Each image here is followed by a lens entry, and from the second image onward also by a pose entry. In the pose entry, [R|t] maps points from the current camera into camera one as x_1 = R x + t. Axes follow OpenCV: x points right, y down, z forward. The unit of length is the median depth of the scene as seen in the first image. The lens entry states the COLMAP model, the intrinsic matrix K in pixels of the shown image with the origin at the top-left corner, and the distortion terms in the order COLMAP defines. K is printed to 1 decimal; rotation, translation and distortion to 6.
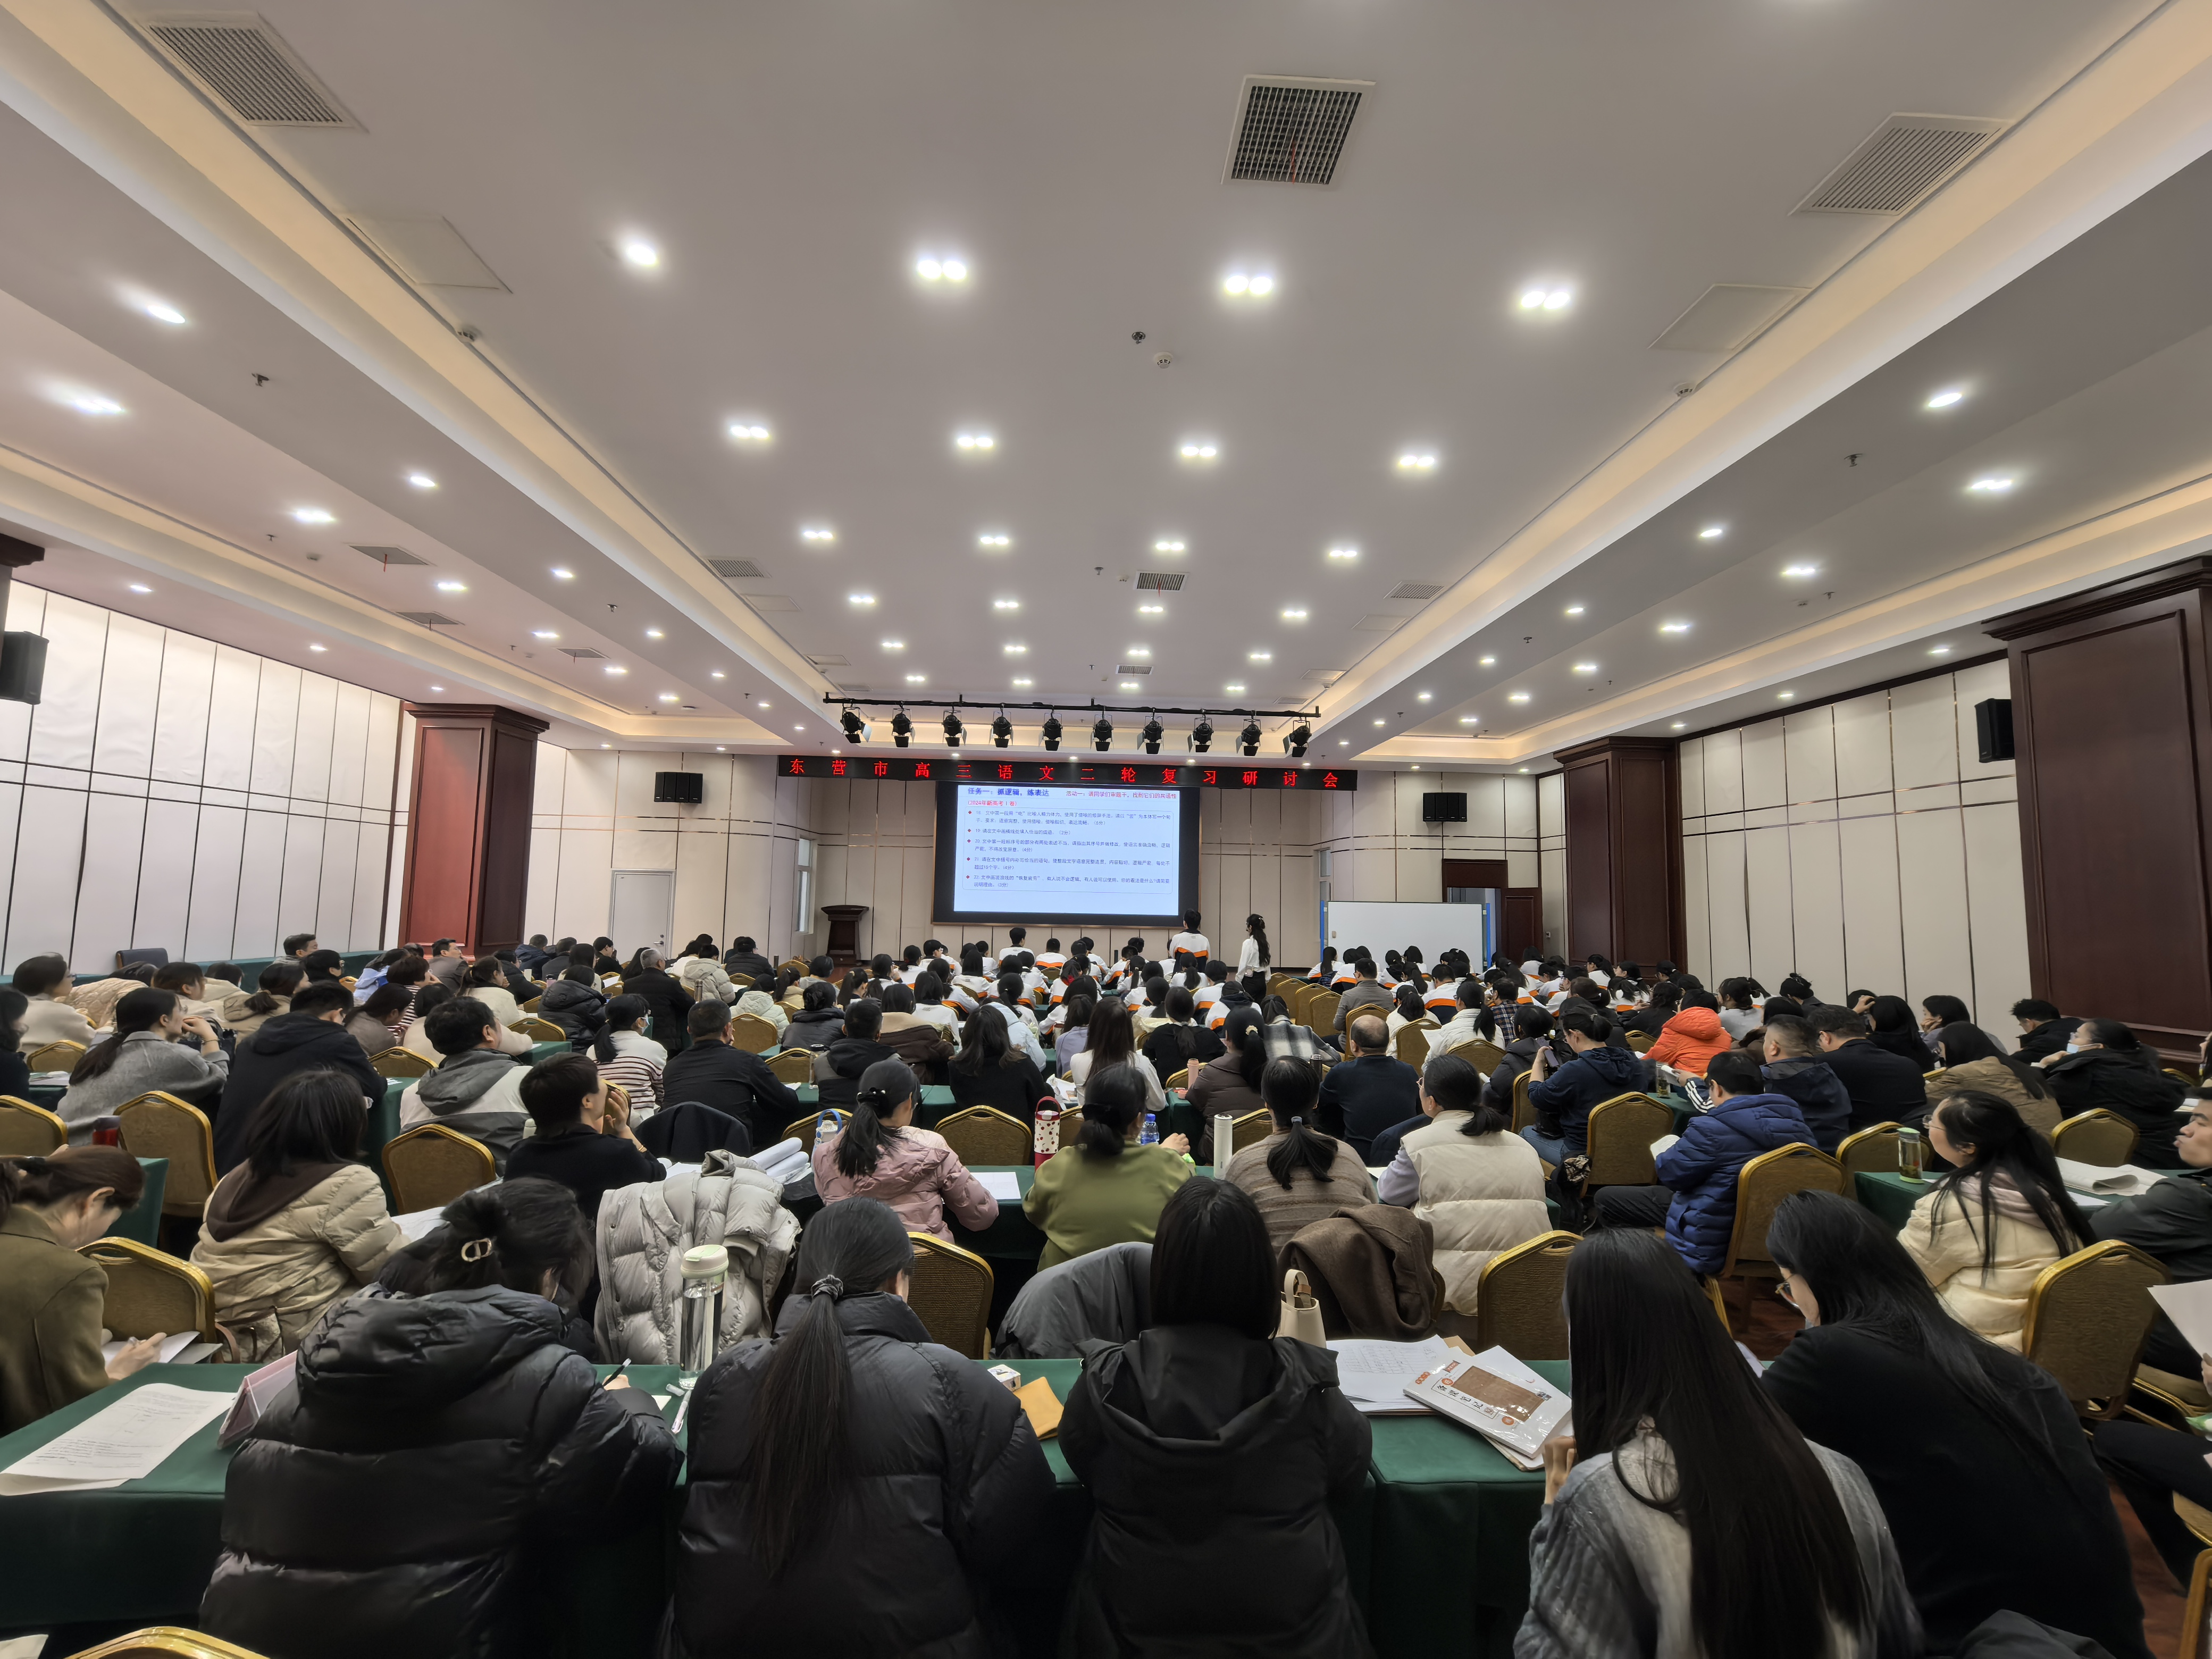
lens RADIAL K [[876.2, 0, 1106.0], [0, 876.2, 829.5], [0, 0, 1]] dist [0.001011, 0.000023]
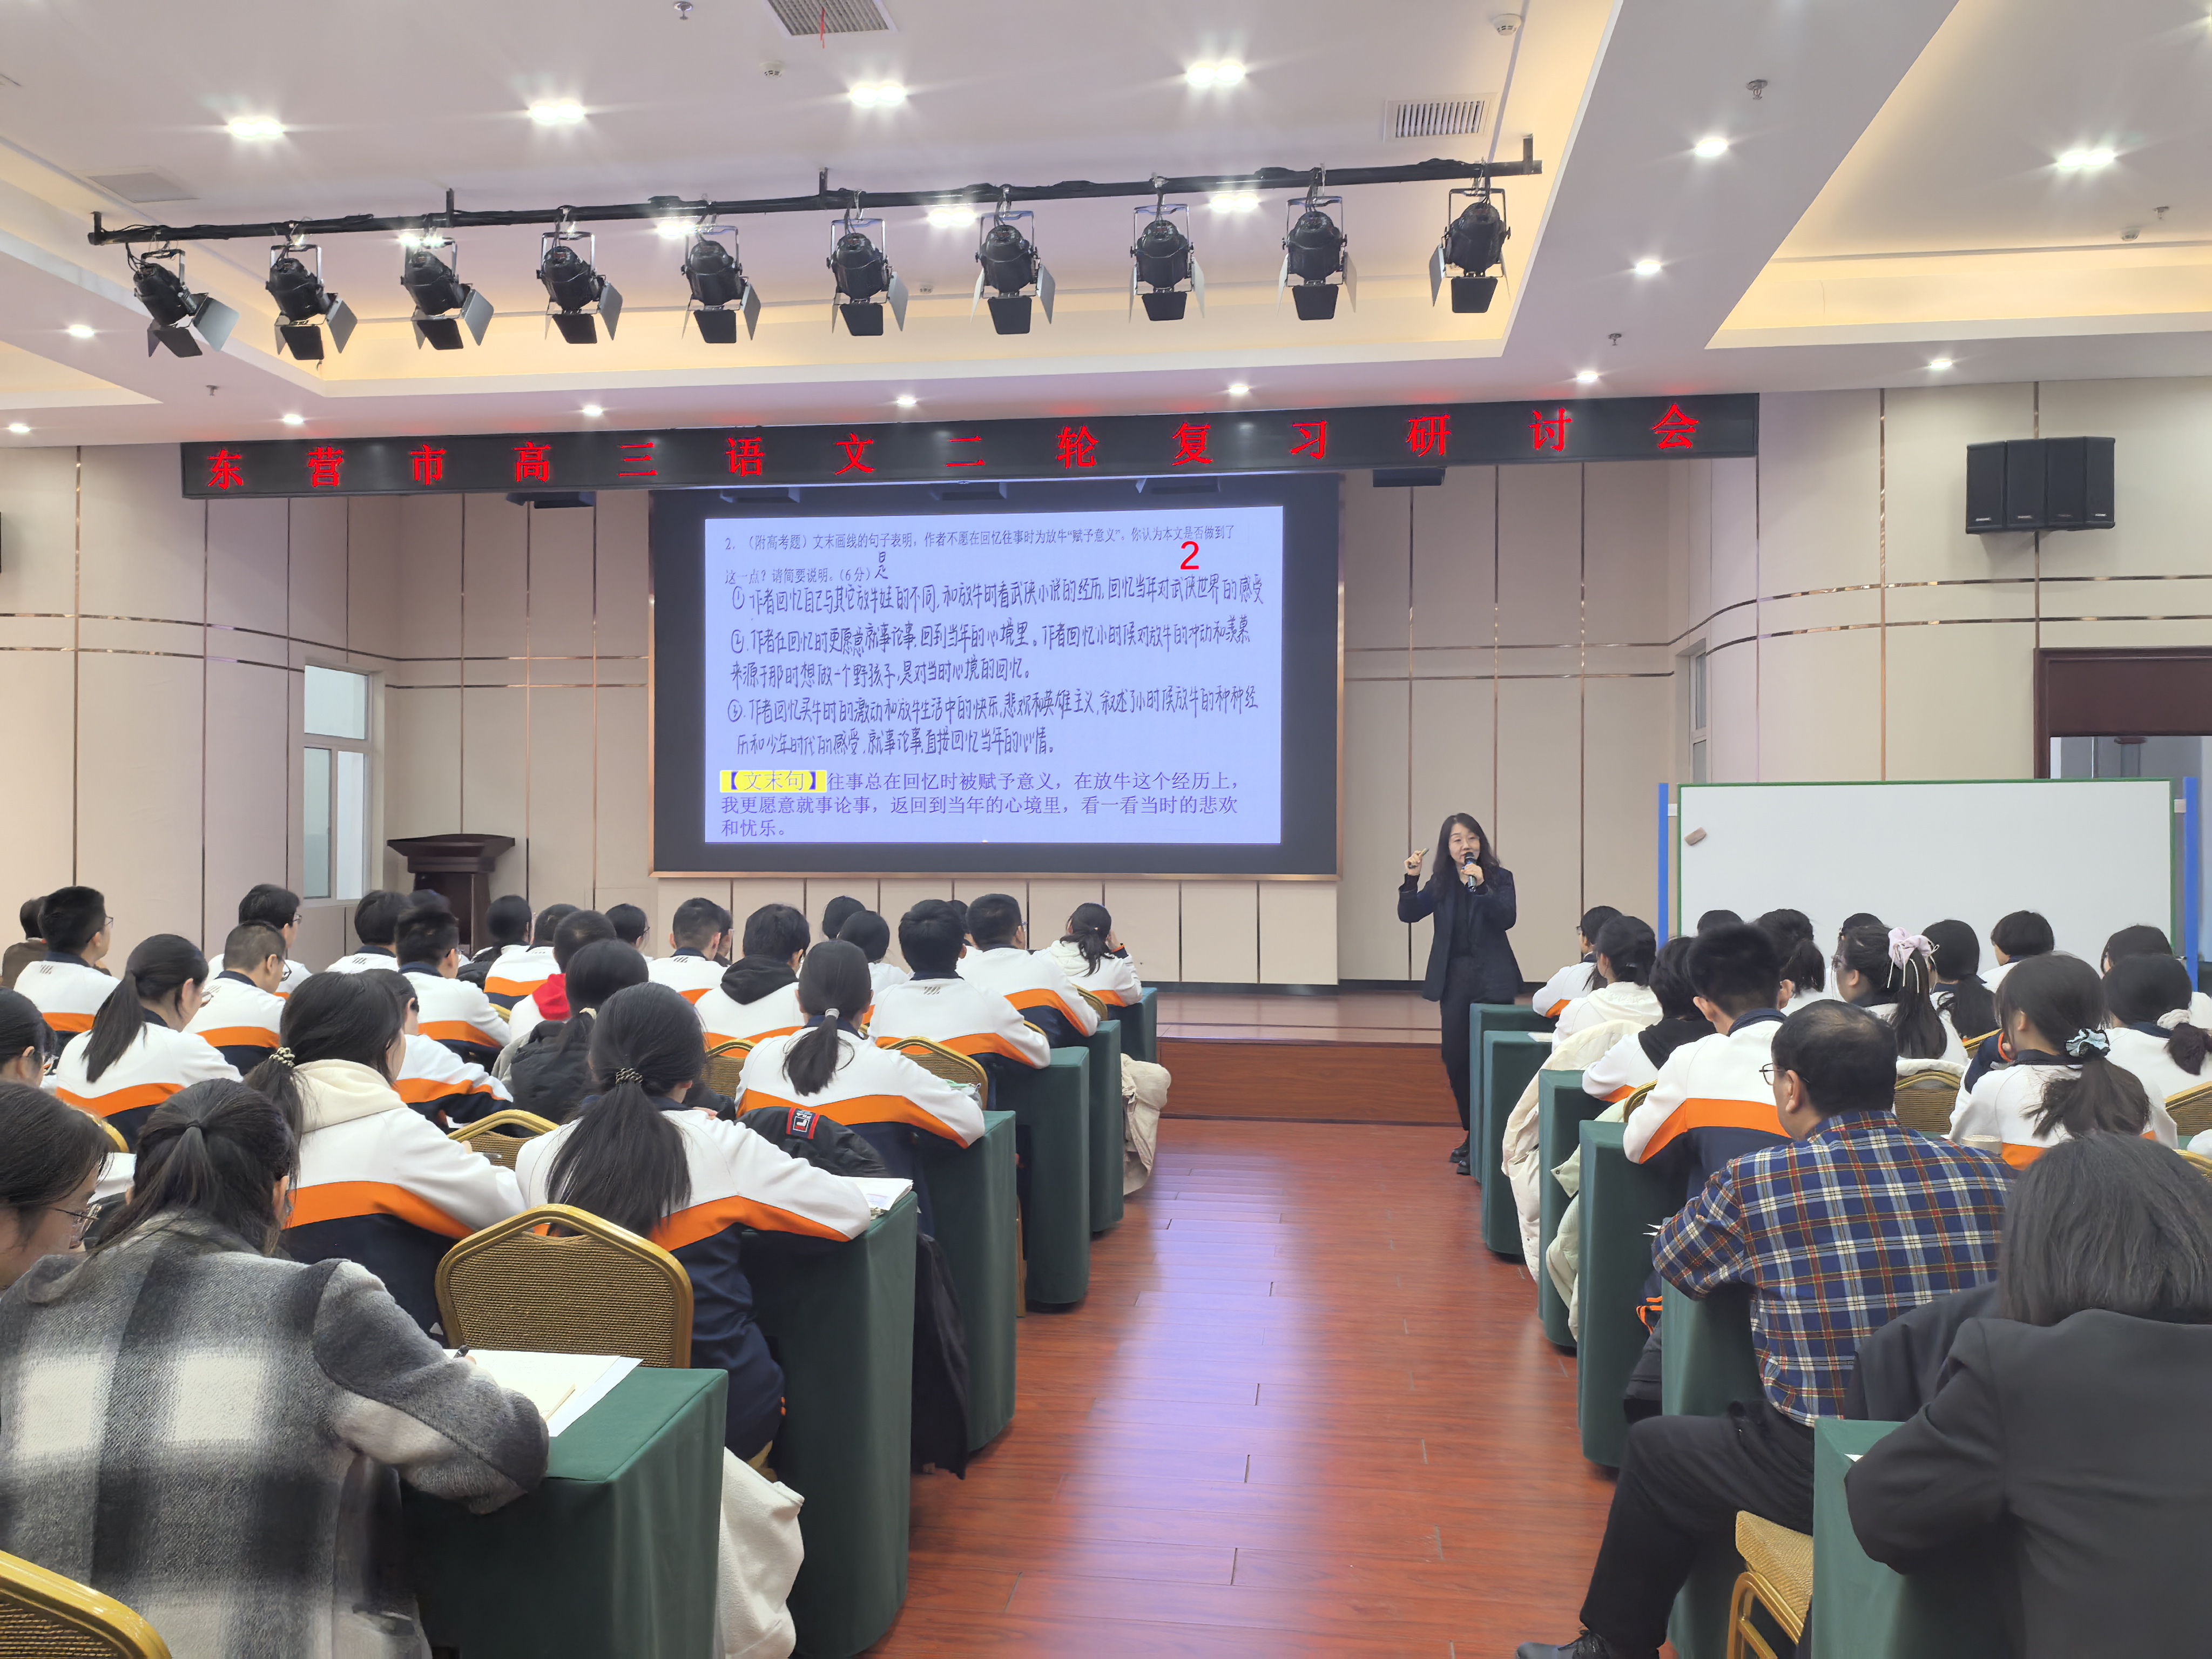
lens RADIAL K [[1838.4, 0, 1106.0], [0, 1838.4, 829.5], [0, 0, 1]] dist [0.041966, -0.006670]
pose [[0.984192, -0.020683, -0.175891, 0.164225], [0.033662, 0.996899, 0.071130, 0.039761], [0.173874, -0.075927, 0.981836, 0.256236]]
